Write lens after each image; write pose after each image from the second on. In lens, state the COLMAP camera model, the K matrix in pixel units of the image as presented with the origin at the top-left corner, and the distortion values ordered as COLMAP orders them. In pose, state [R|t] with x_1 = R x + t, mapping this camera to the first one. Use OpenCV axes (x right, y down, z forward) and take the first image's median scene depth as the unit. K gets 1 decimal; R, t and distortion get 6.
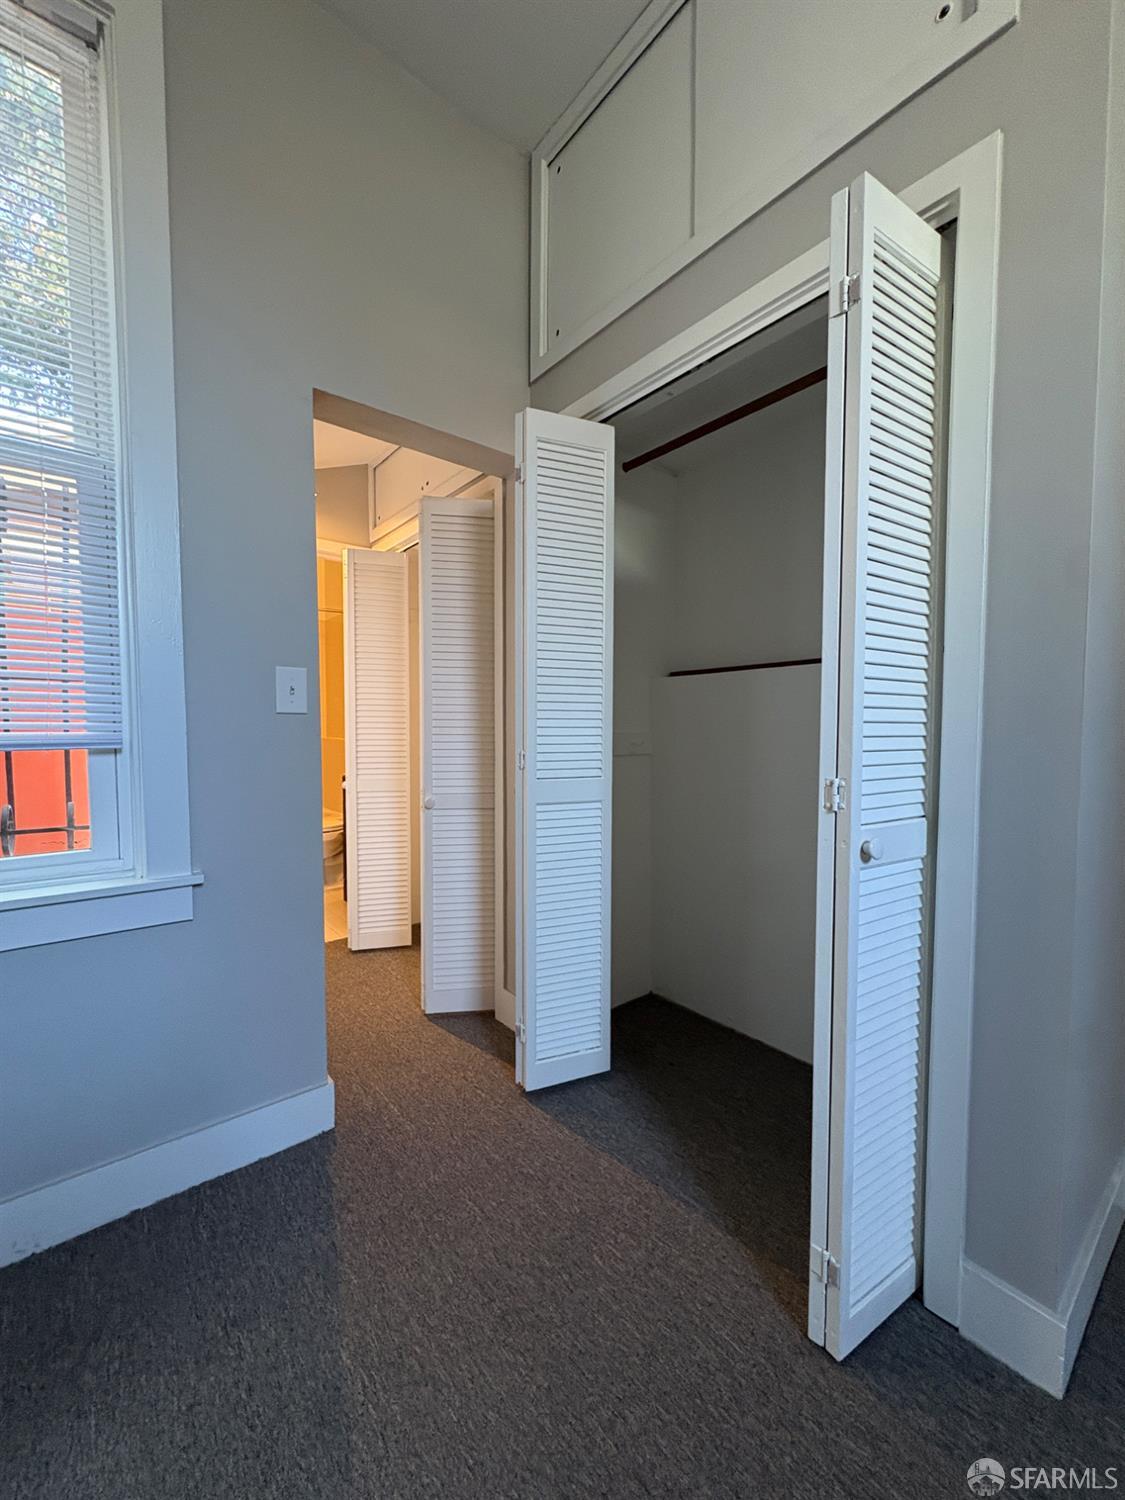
lens RADIAL K [[596.9, 0, 562.5], [0, 596.9, 750.0], [0, 0, 1]] dist [0.000115, -0.000198]
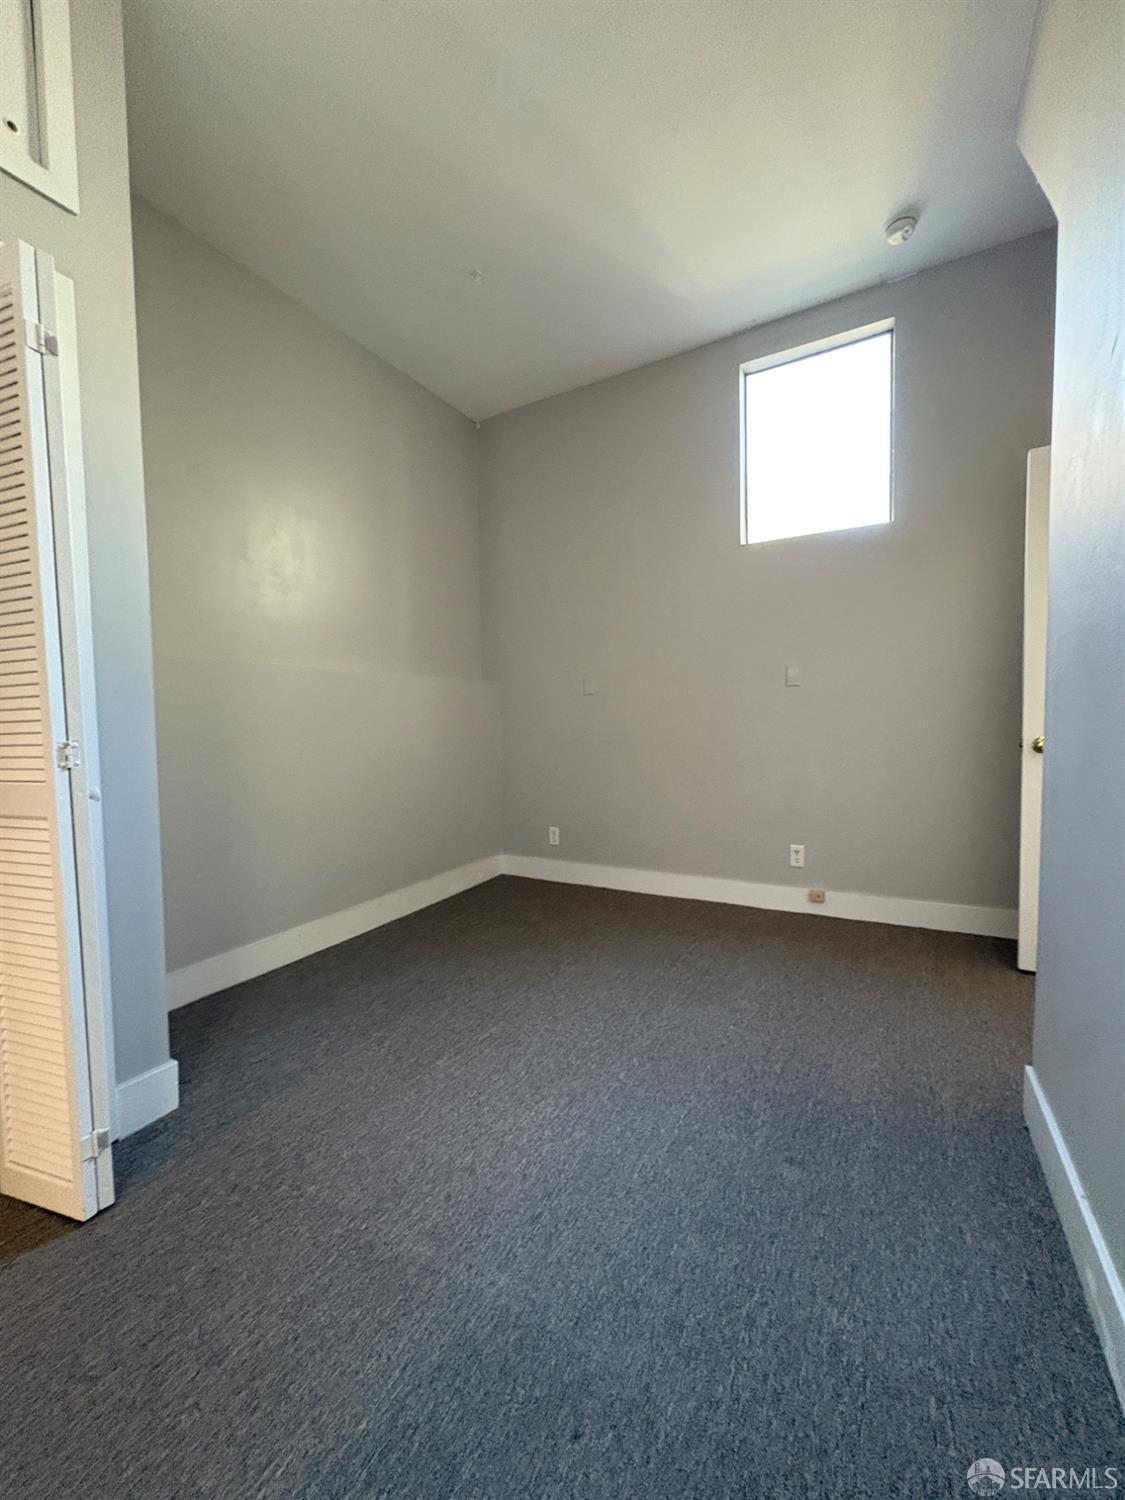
lens RADIAL K [[596.9, 0, 562.5], [0, 596.9, 750.0], [0, 0, 1]] dist [0.000115, -0.000198]
pose [[-0.361153, -0.039360, 0.931676, -1.026071], [0.058160, 0.996213, 0.064632, 0.045609], [-0.930691, 0.077528, -0.357496, 0.498429]]
